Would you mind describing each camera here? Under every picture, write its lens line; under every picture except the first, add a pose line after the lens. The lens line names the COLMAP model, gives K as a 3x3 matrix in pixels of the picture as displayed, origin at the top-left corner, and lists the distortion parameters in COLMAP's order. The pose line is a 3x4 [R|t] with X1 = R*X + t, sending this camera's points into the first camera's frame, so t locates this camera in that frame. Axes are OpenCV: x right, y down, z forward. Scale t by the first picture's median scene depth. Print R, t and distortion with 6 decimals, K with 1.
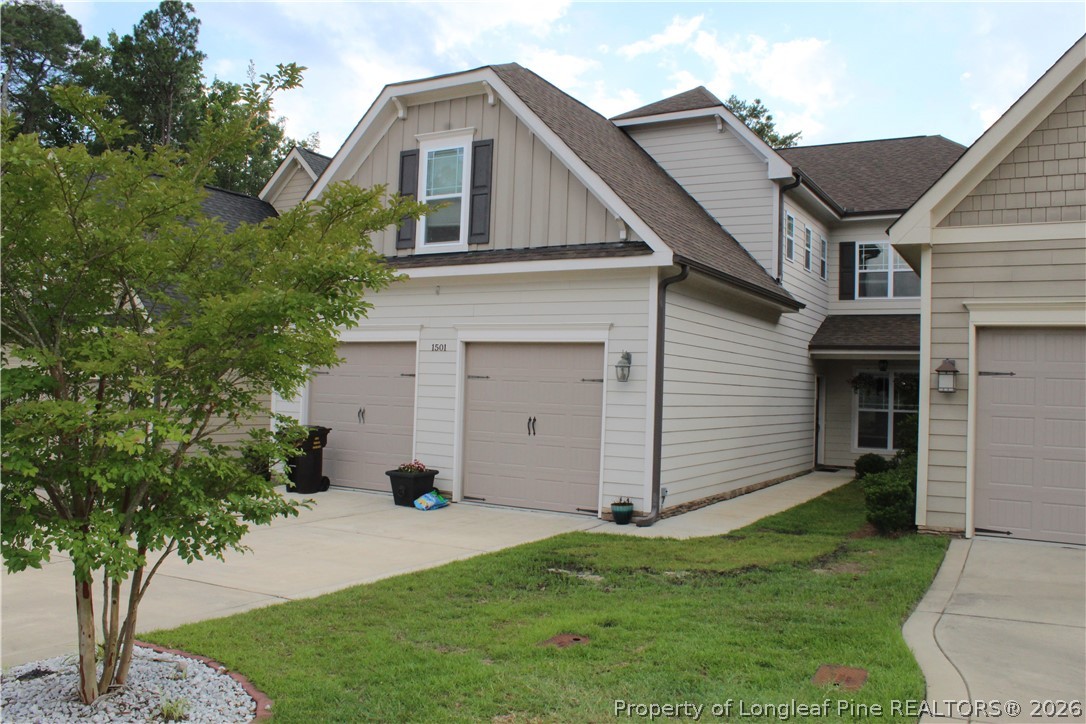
lens RADIAL K [[891.0, 0, 559.7], [0, 891.0, 360.1], [0, 0, 1]] dist [-0.122494, 0.066241]
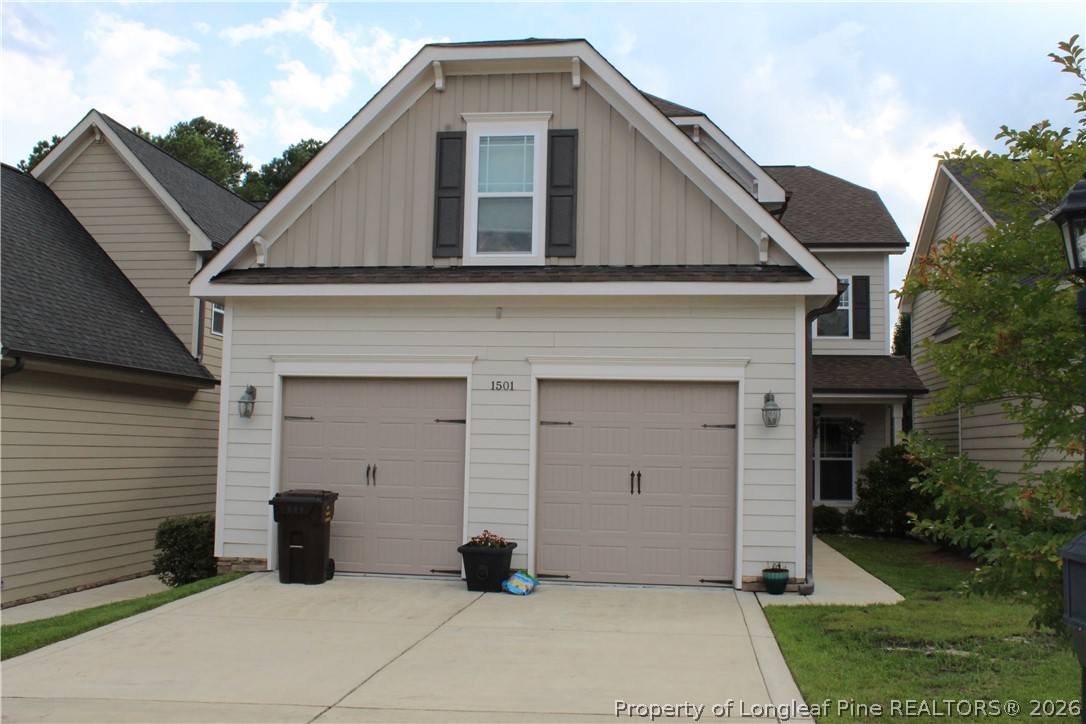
lens RADIAL K [[1039.9, 0, 543.0], [0, 1039.9, 362.0], [0, 0, 1]] dist [-0.094916, 0.008289]
pose [[0.927286, 0.018570, 0.373894, -0.449712], [-0.002820, 0.999087, -0.042626, 0.004067], [-0.374344, 0.038472, 0.926491, 0.137397]]
